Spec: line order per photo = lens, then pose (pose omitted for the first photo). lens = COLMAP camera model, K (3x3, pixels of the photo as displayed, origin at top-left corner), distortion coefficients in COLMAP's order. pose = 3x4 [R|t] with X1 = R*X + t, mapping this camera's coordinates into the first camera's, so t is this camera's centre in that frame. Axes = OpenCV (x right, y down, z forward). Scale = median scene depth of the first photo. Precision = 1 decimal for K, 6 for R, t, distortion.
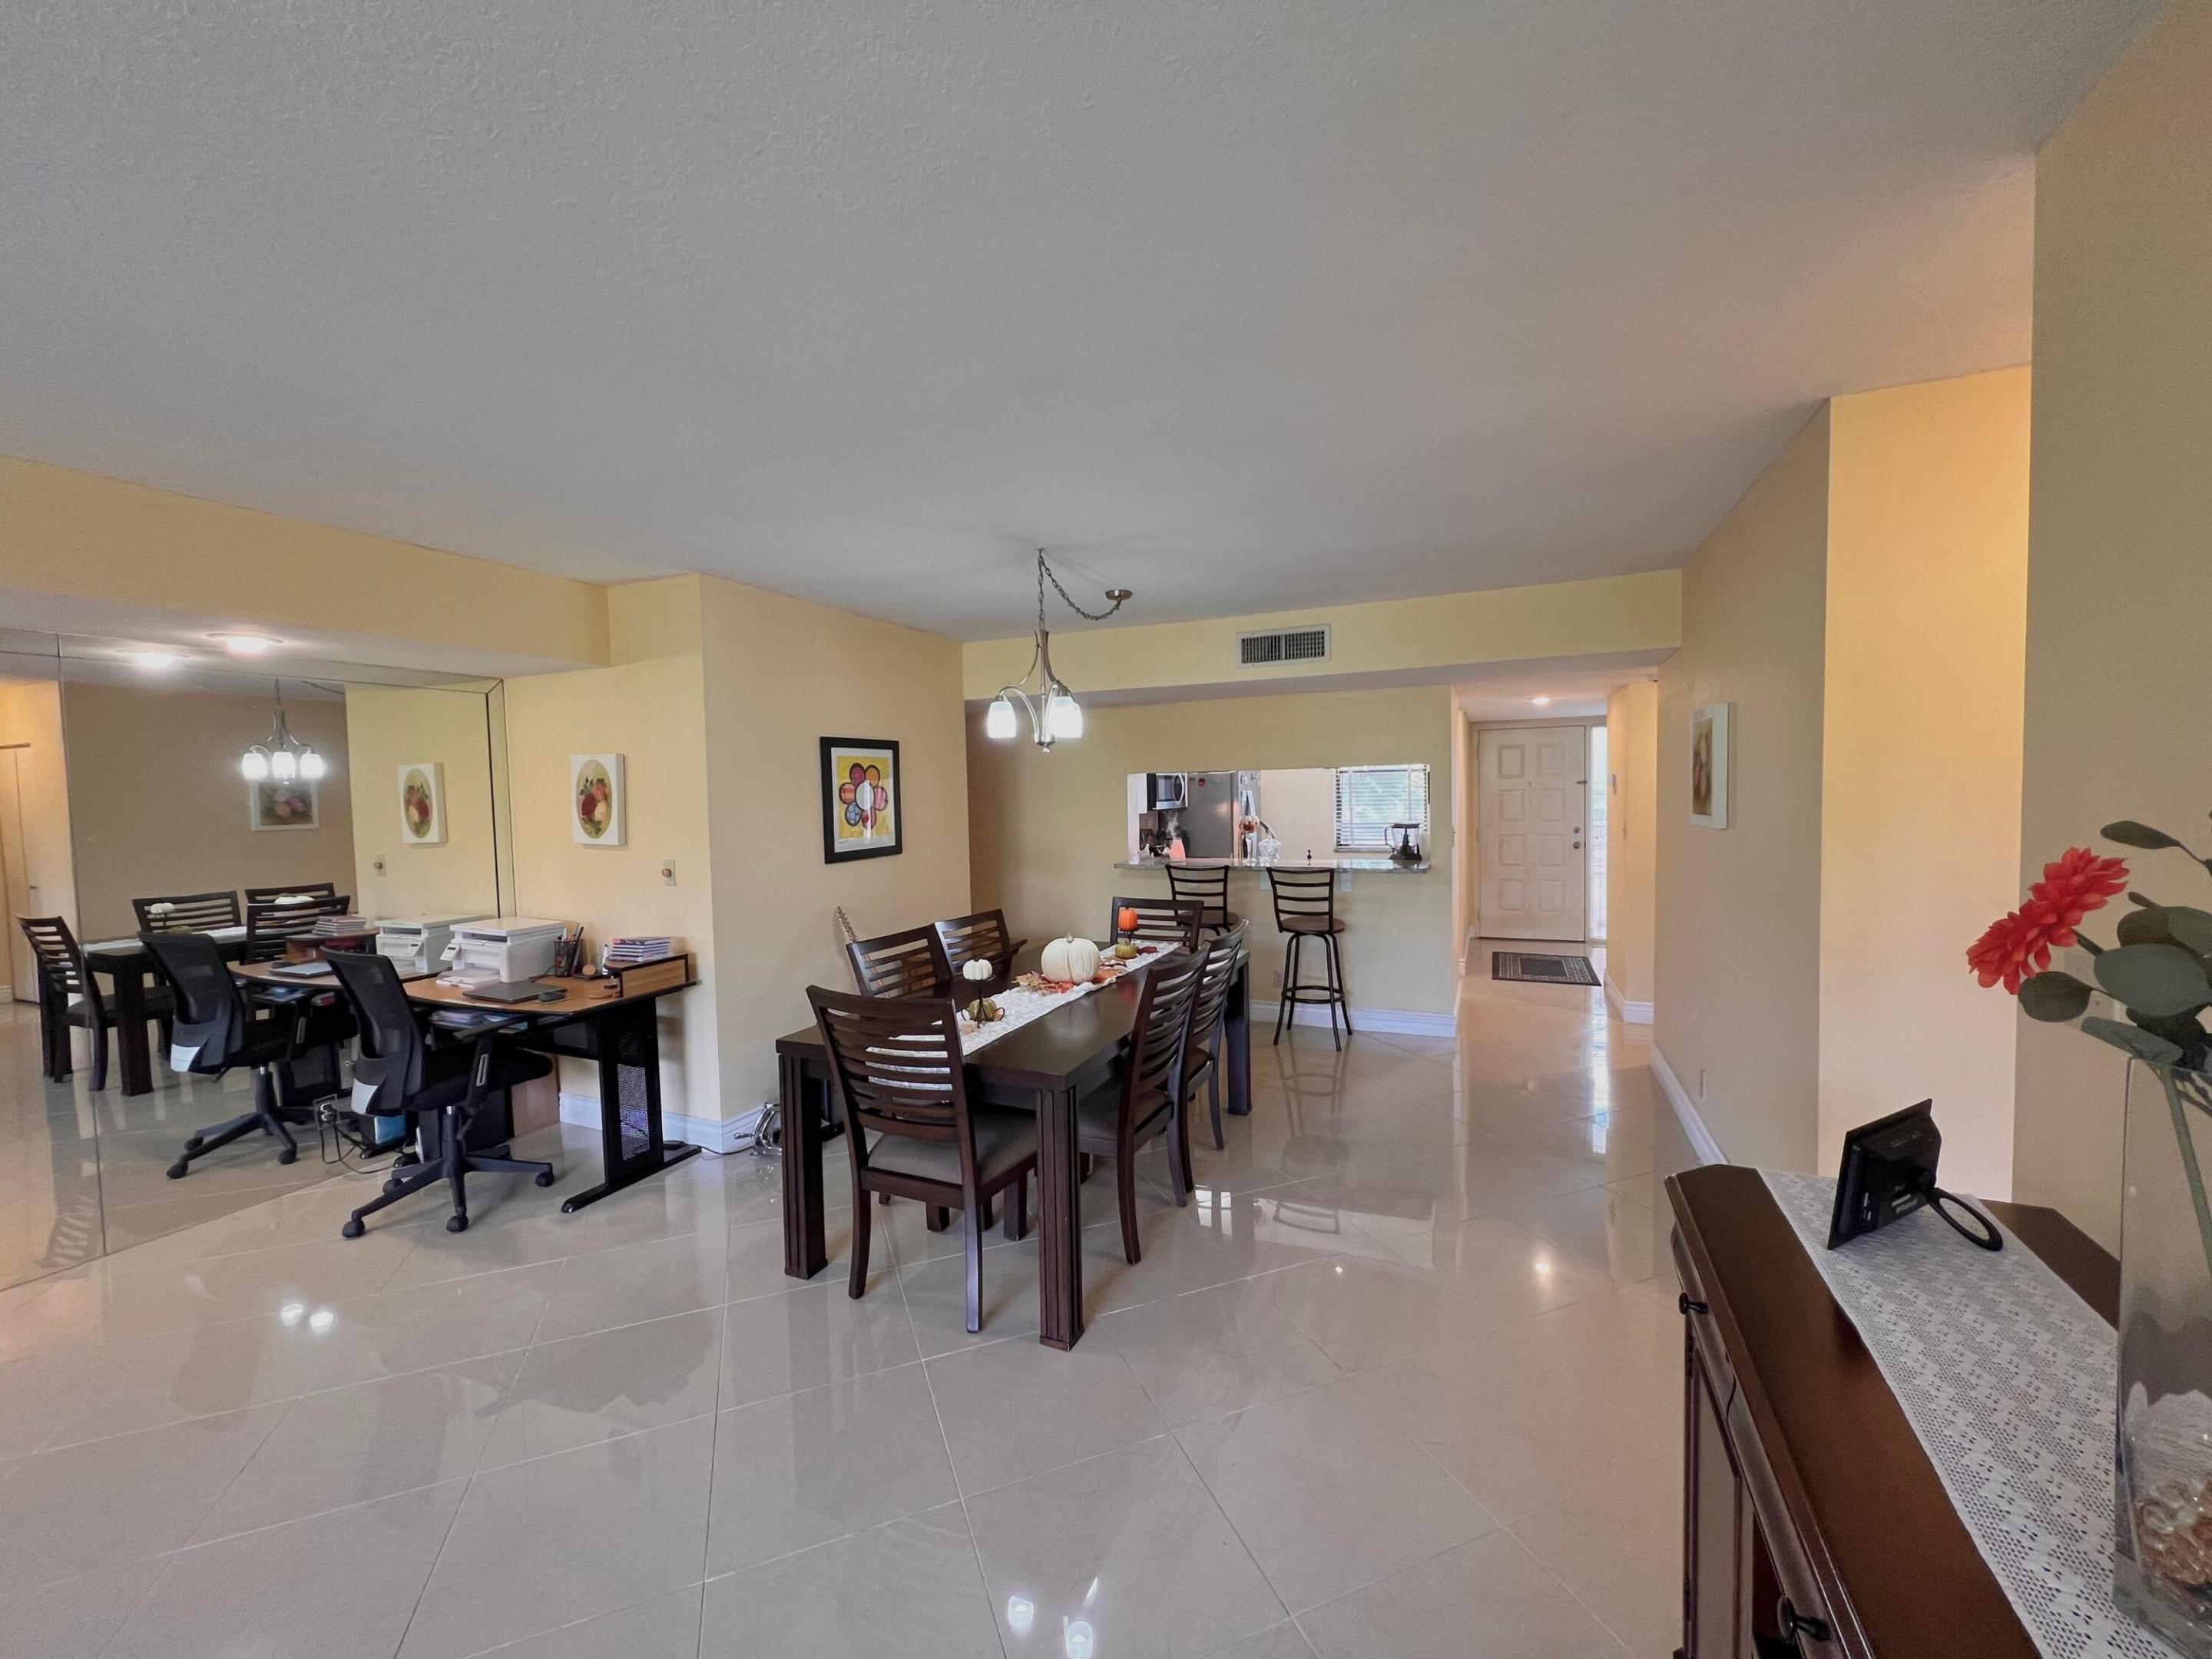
lens RADIAL K [[907.2, 0, 1117.6], [0, 907.2, 826.0], [0, 0, 1]] dist [0.000595, 0.000011]
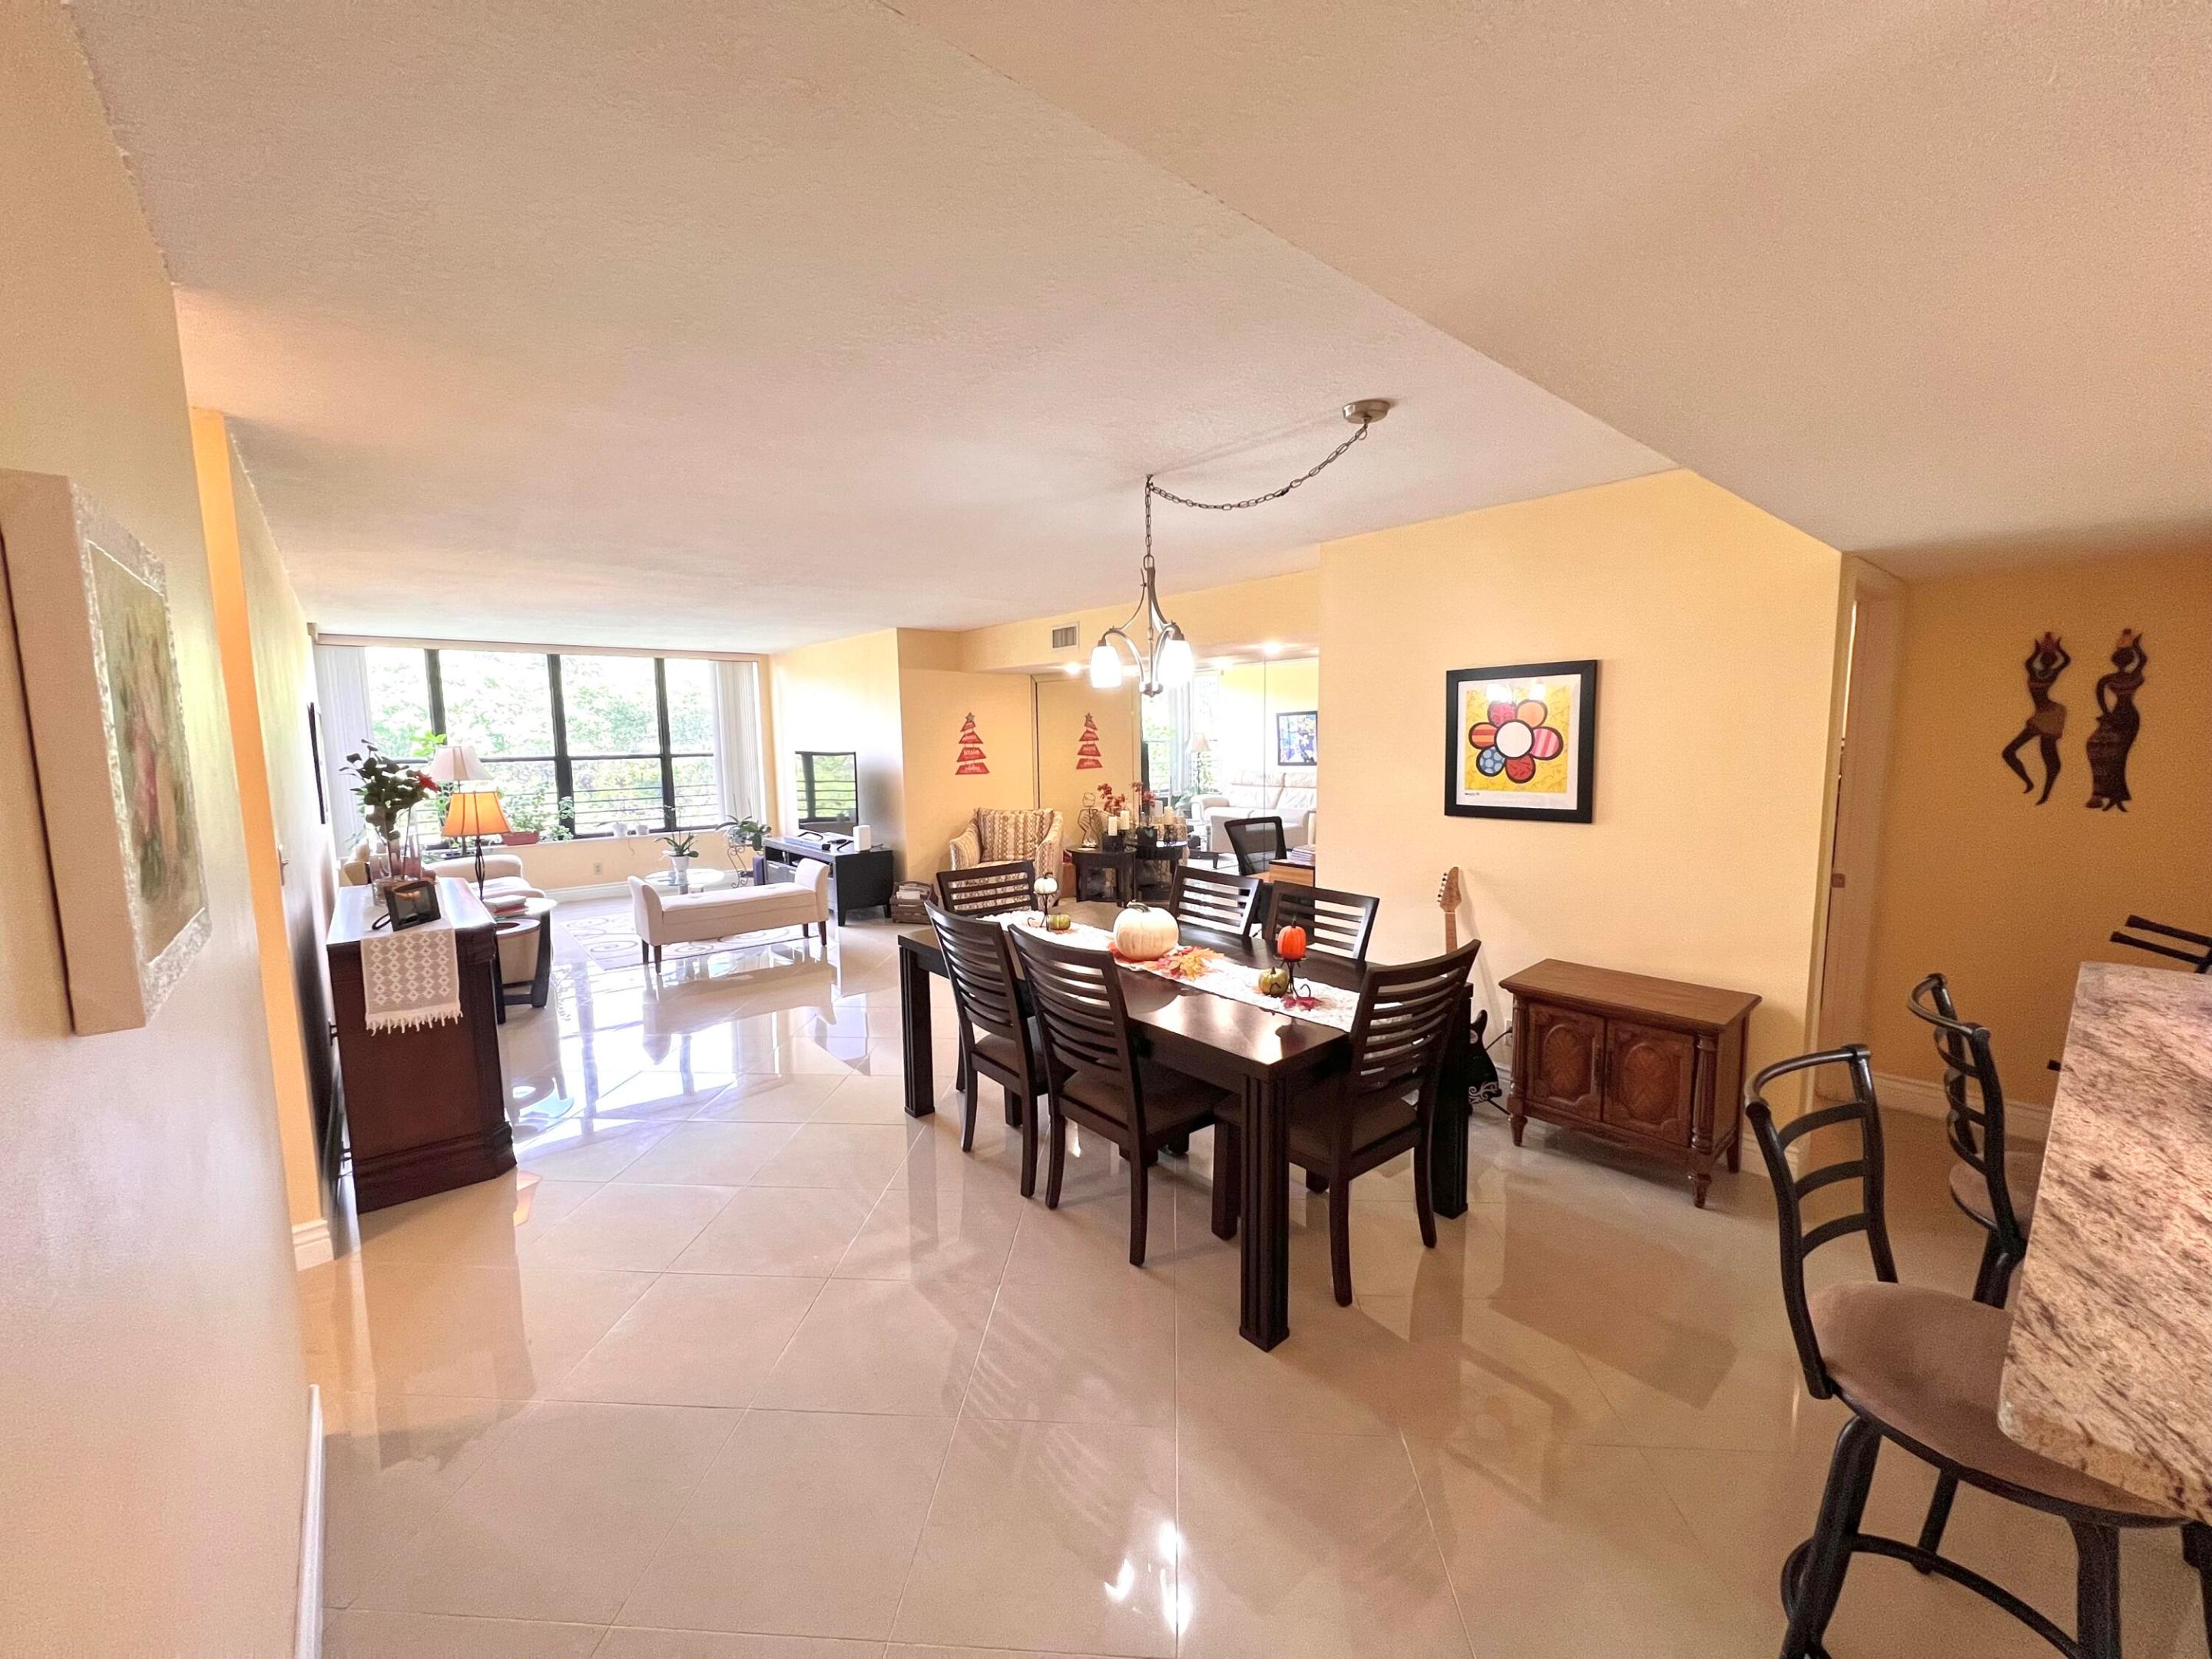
lens RADIAL K [[878.9, 0, 1111.5], [0, 878.9, 831.6], [0, 0, 1]] dist [-0.003007, 0.001112]
pose [[-0.440714, 0.127474, -0.888550, 0.575636], [-0.013019, 0.988854, 0.148321, -0.064700], [0.897553, 0.076935, -0.434142, 1.063543]]
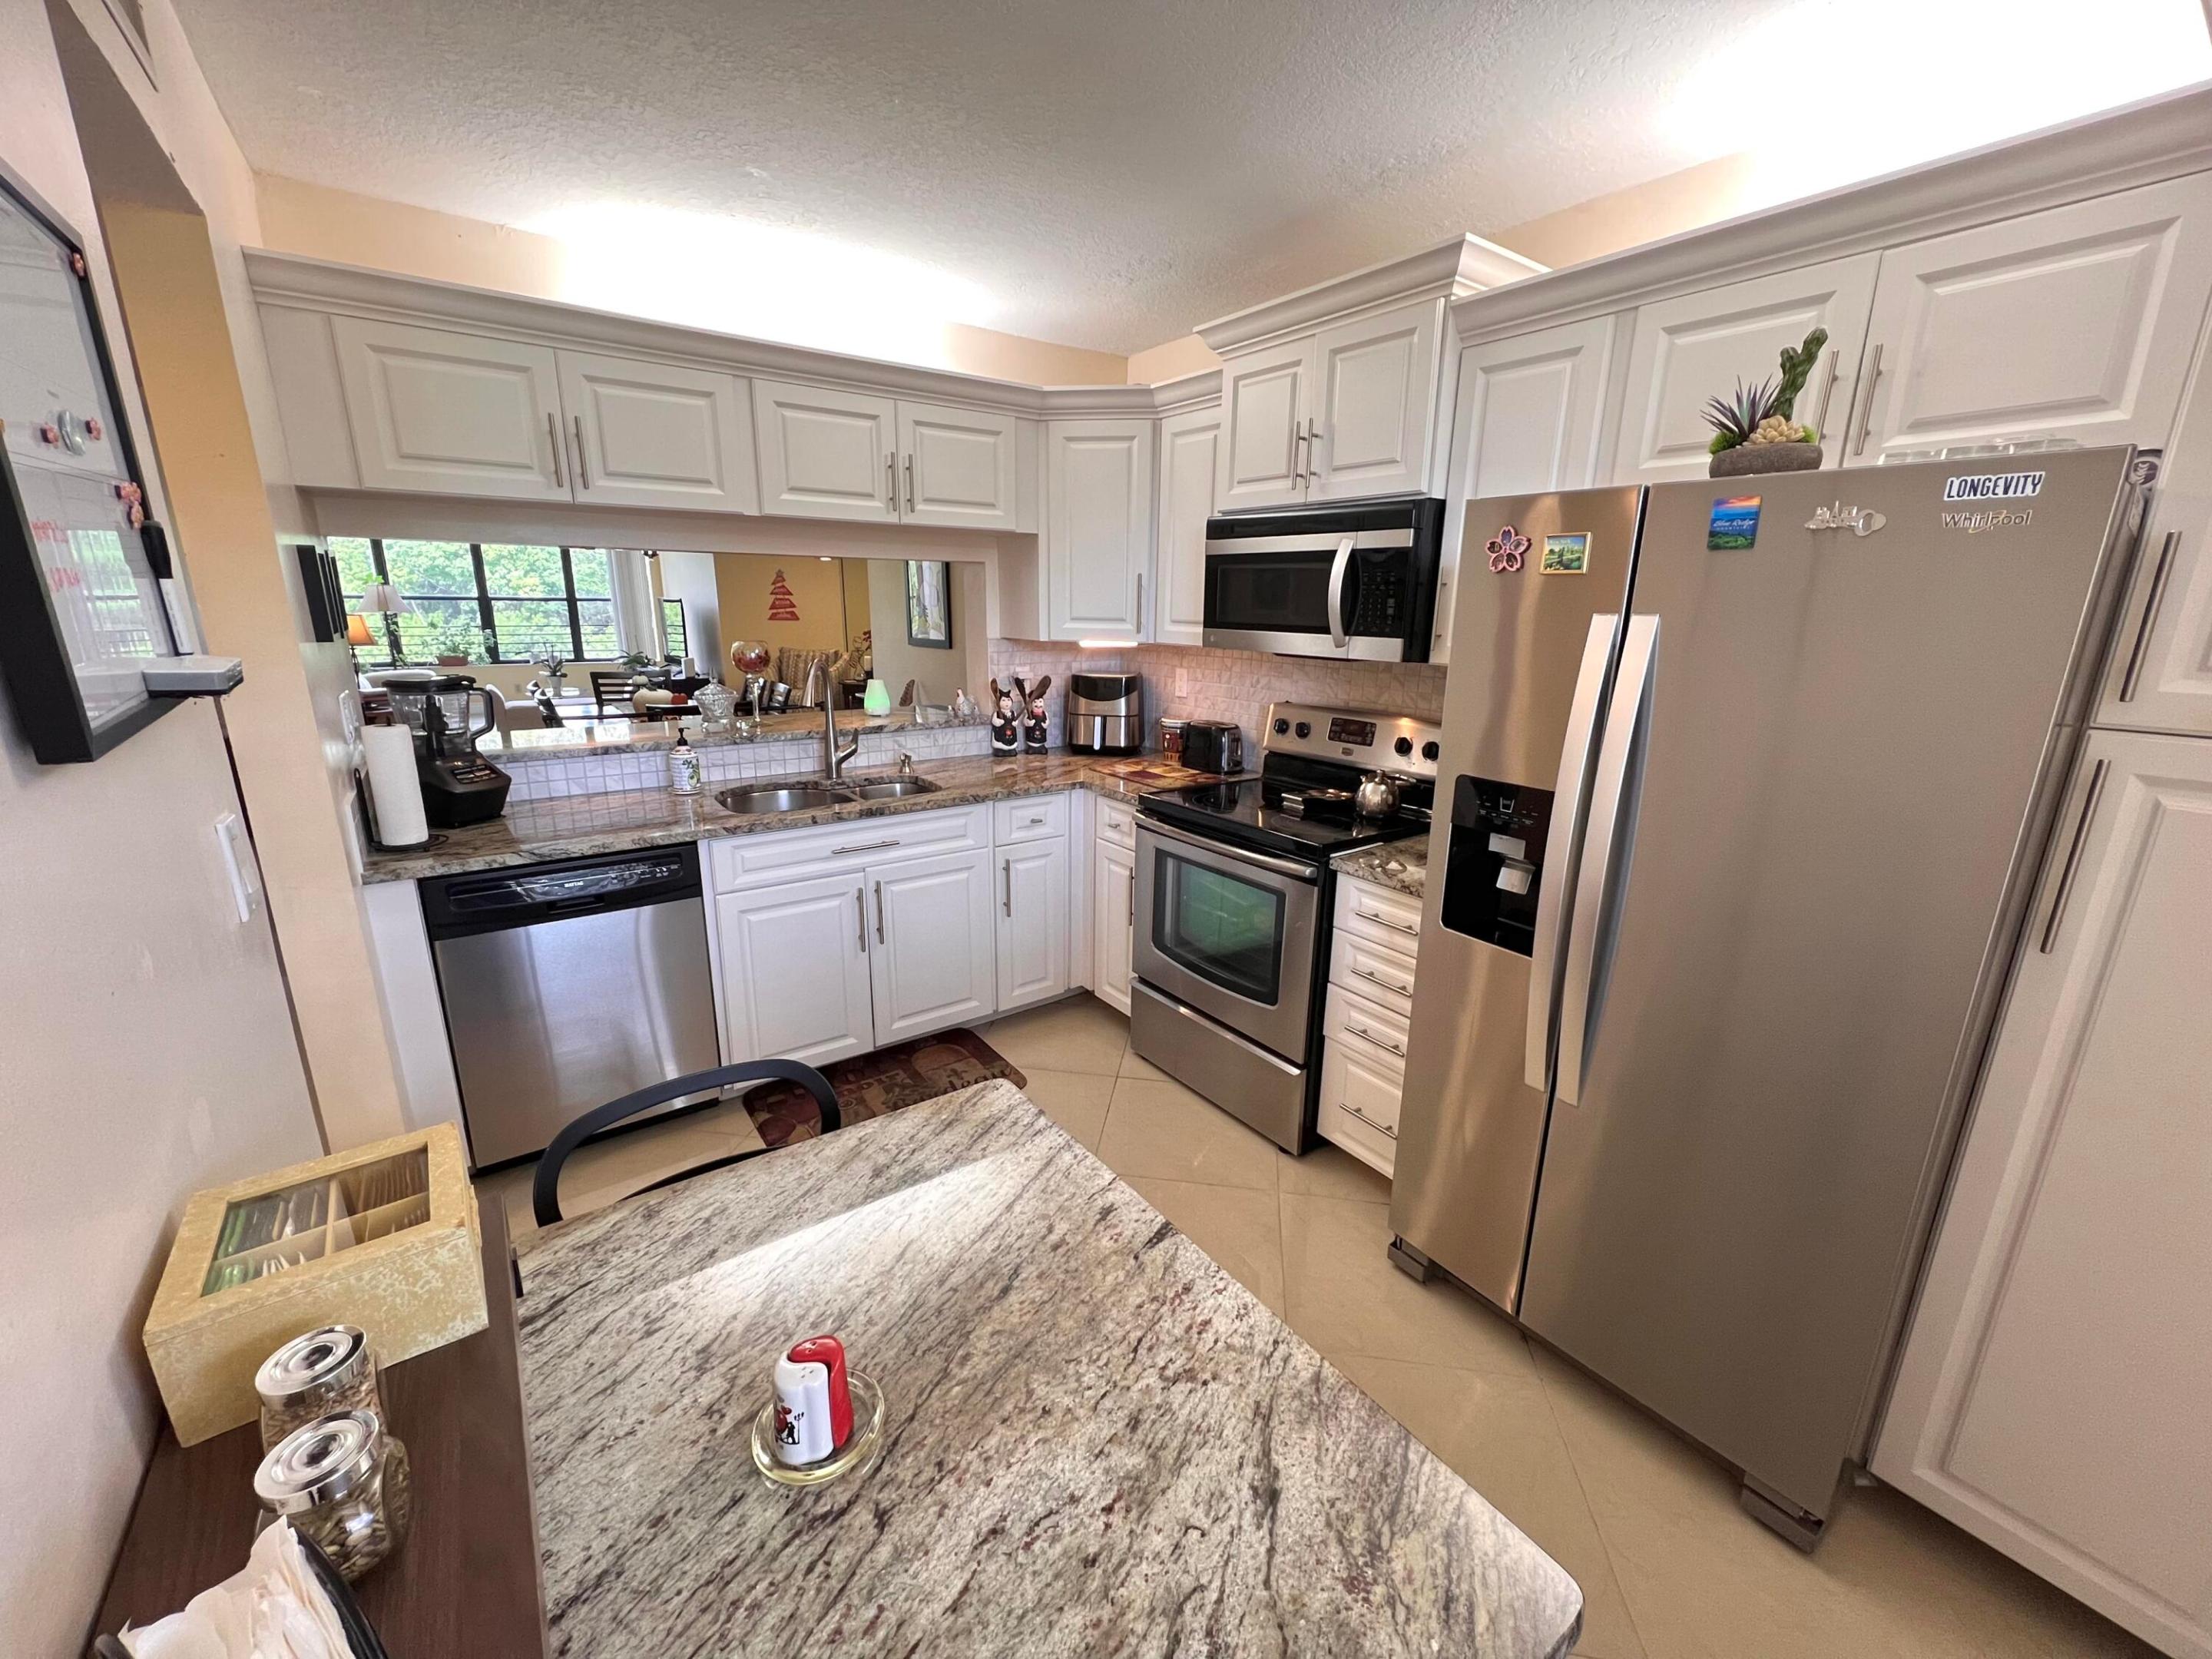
lens RADIAL K [[878.9, 0, 1108.6], [0, 878.9, 828.3], [0, 0, 1]] dist [-0.003007, 0.001112]
pose [[-0.512613, 0.230943, -0.826979, 0.644979], [-0.037849, 0.956135, 0.290472, -0.085416], [0.857785, 0.180200, -0.481386, 1.885546]]
